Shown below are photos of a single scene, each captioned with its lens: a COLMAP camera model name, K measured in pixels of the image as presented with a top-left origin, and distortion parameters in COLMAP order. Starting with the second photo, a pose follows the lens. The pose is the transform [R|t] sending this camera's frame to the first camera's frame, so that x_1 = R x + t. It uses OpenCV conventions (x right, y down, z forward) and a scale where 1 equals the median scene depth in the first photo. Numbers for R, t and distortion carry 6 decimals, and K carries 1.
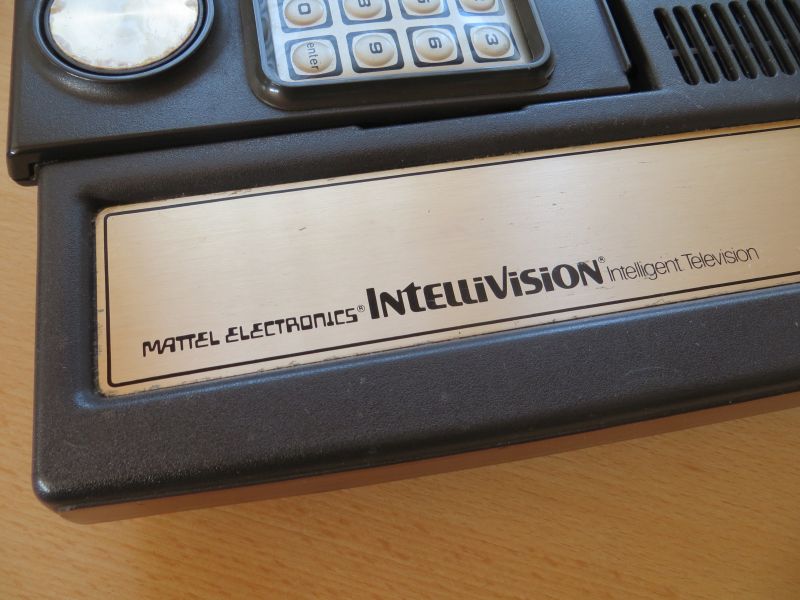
lens RADIAL K [[596.0, 0, 398.1], [0, 596.0, 296.8], [0, 0, 1]] dist [-0.032915, -0.008194]
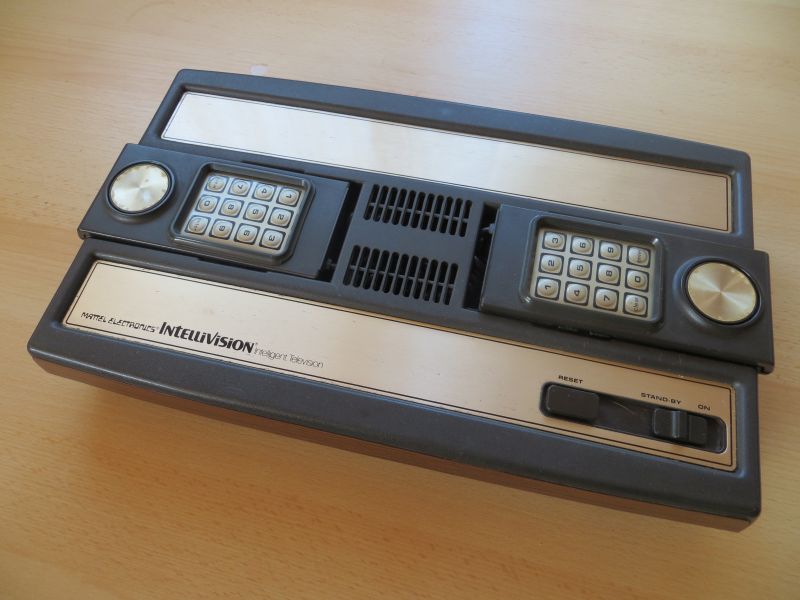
lens RADIAL K [[596.0, 0, 399.4], [0, 596.0, 300.1], [0, 0, 1]] dist [-0.032915, -0.008194]
pose [[0.910712, 0.314682, -0.267543, 1.478789], [-0.341925, 0.937750, -0.060932, -0.284344], [0.231714, 0.146971, 0.961618, -1.180514]]
